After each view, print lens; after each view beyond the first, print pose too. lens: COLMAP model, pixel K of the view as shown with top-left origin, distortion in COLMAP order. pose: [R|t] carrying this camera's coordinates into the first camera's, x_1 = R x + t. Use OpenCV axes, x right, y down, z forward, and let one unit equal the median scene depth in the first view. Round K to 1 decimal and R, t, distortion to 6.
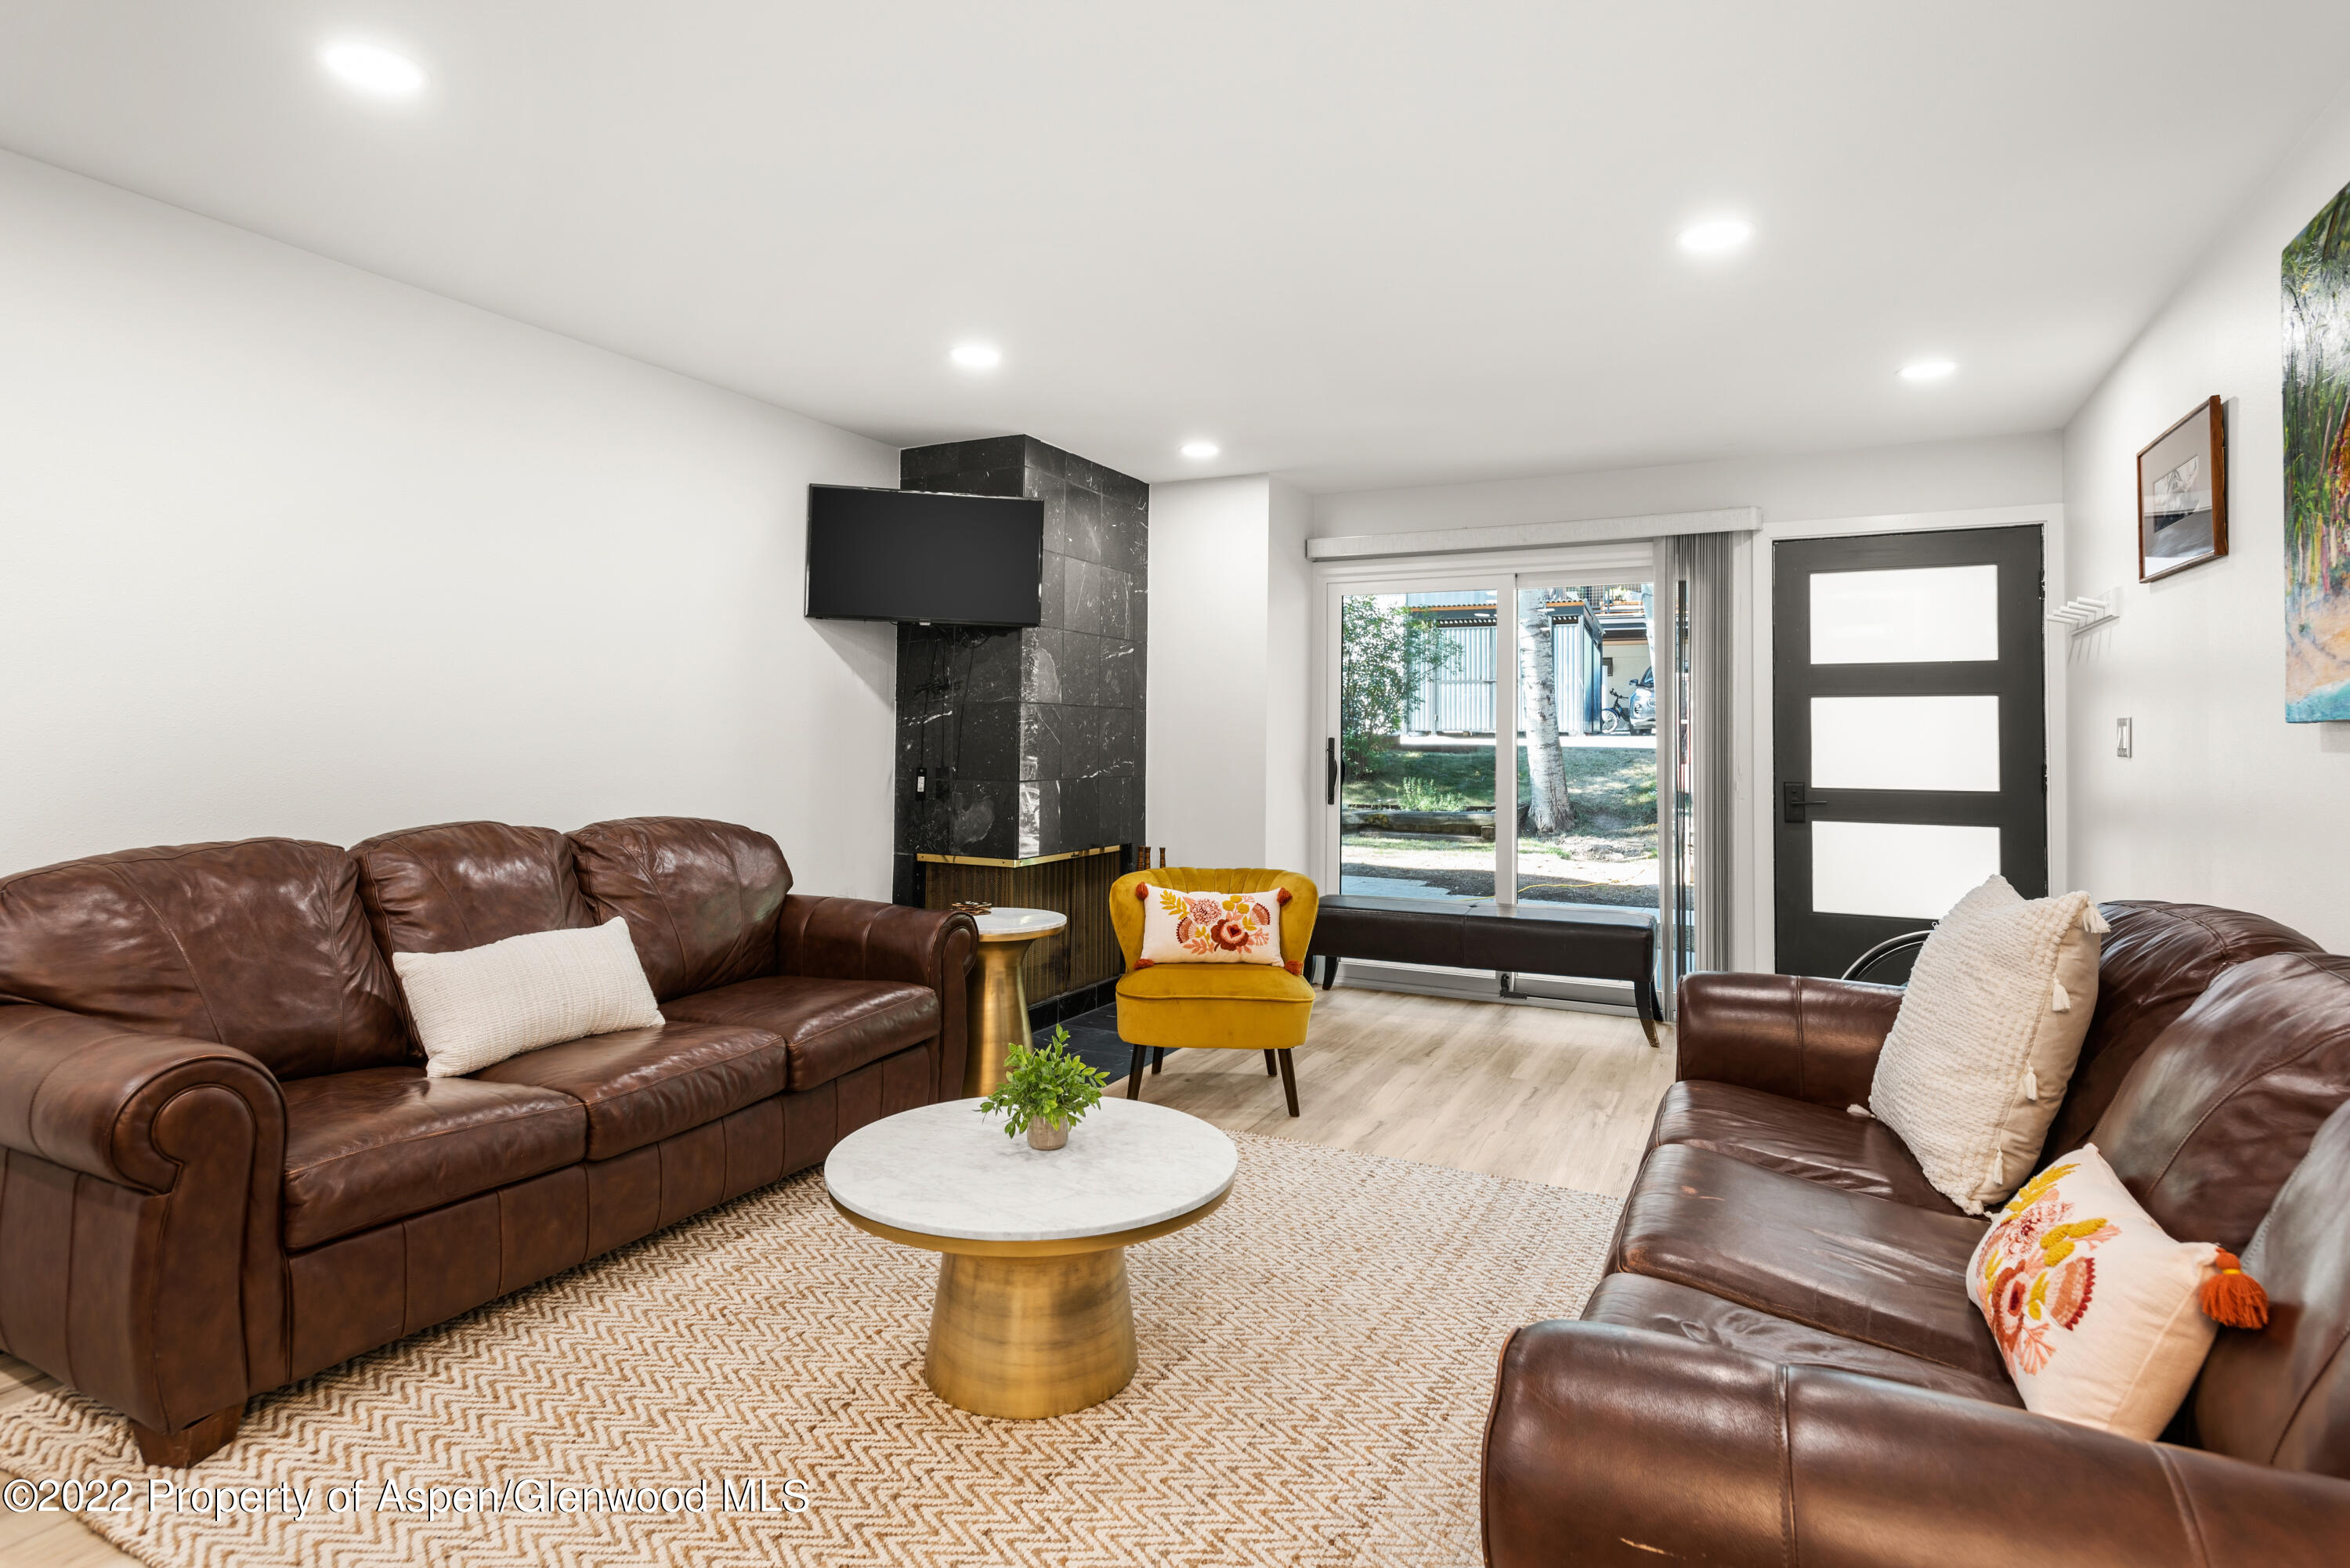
lens RADIAL K [[1255.6, 0, 1180.8], [0, 1255.6, 700.0], [0, 0, 1]] dist [0.003333, 0.000539]
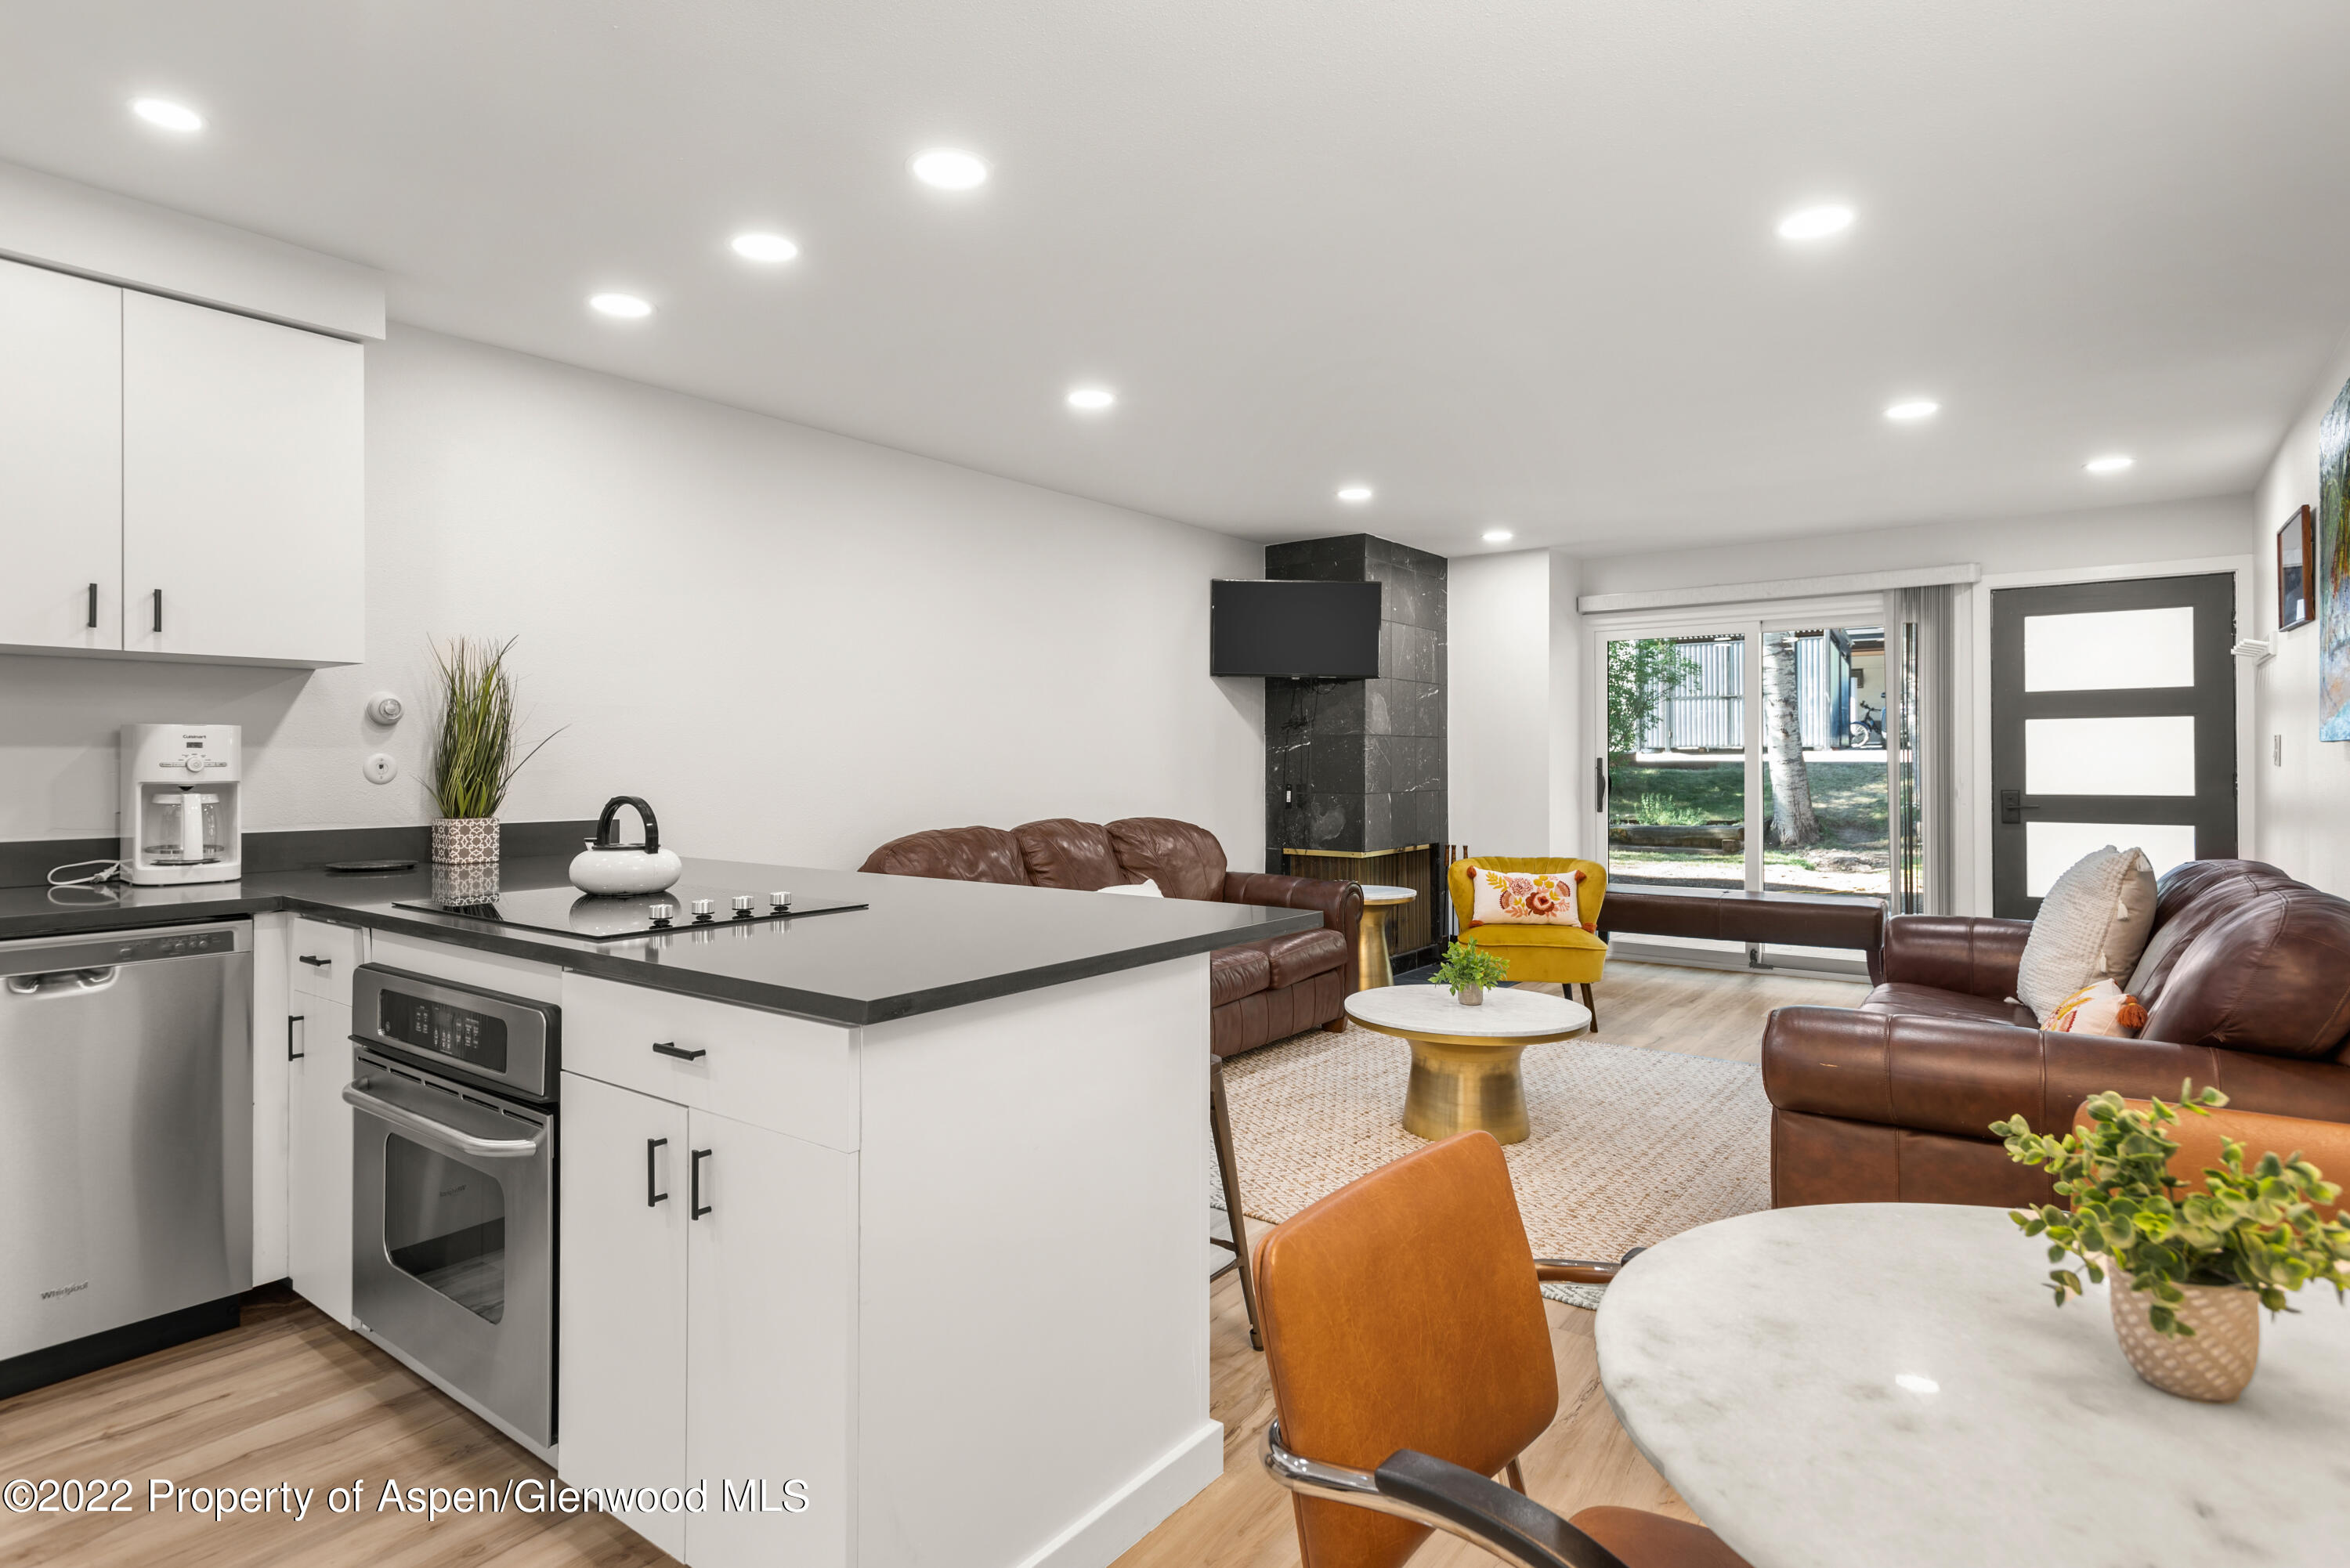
lens RADIAL K [[1221.8, 0, 1160.6], [0, 1221.8, 756.2], [0, 0, 1]] dist [-0.000702, -0.001451]
pose [[0.981500, -0.013199, -0.191005, -0.090380], [0.018495, 0.999492, 0.025968, -0.012790], [0.190565, -0.029020, 0.981245, -0.311351]]
